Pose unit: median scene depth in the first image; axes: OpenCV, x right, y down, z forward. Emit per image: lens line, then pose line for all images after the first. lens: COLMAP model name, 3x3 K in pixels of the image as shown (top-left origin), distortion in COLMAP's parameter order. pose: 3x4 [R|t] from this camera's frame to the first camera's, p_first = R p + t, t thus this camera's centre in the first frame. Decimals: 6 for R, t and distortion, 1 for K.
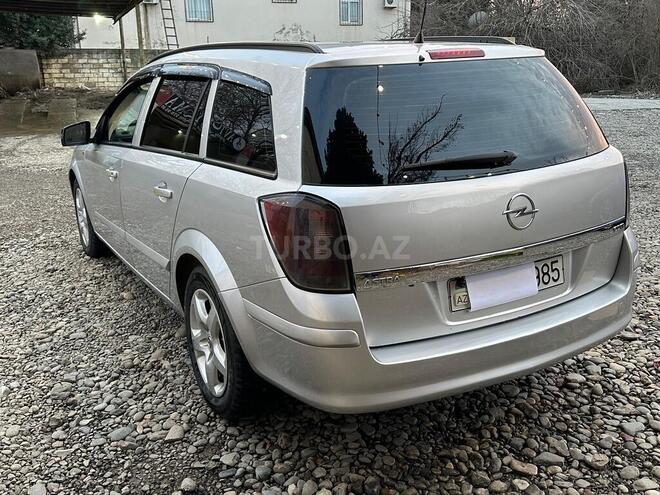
lens RADIAL K [[653.0, 0, 350.5], [0, 653.0, 227.4], [0, 0, 1]] dist [0.041601, 0.000000]
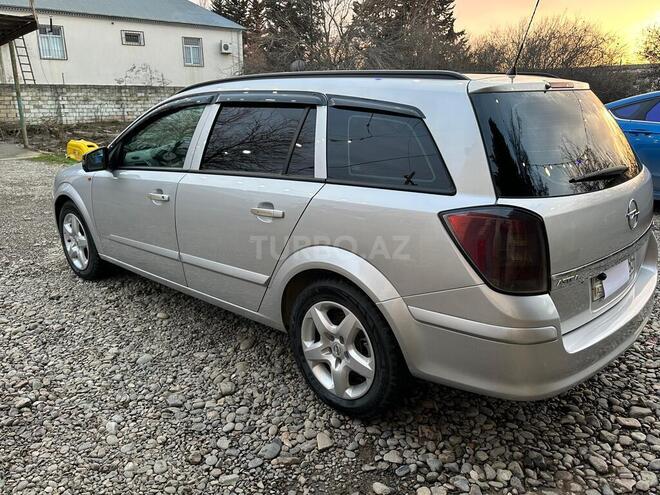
lens RADIAL K [[521.7, 0, 312.6], [0, 521.7, 234.3], [0, 0, 1]] dist [0.074247, -0.067019]
pose [[0.953869, -0.057277, 0.294708, -0.518532], [0.057020, 0.998328, 0.009472, -0.025605], [-0.294758, 0.007769, 0.955540, 0.201078]]
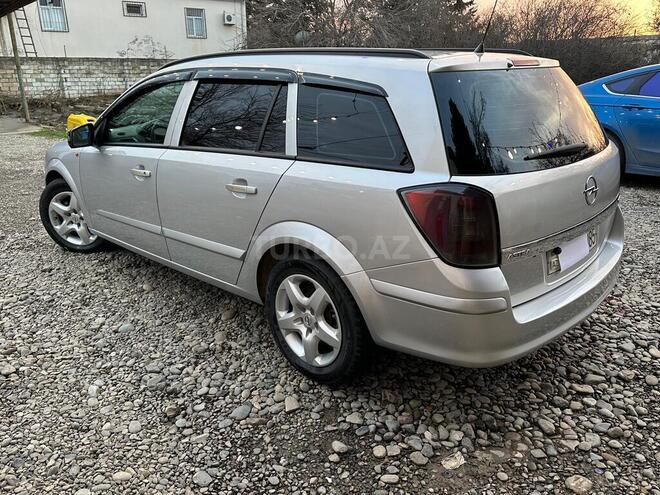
lens RADIAL K [[521.7, 0, 318.6], [0, 521.7, 239.4], [0, 0, 1]] dist [0.074247, -0.067019]
pose [[0.956893, -0.071821, 0.281422, -0.460065], [0.055204, 0.996255, 0.066547, -0.023524], [-0.285148, -0.048143, 0.957274, 0.147253]]
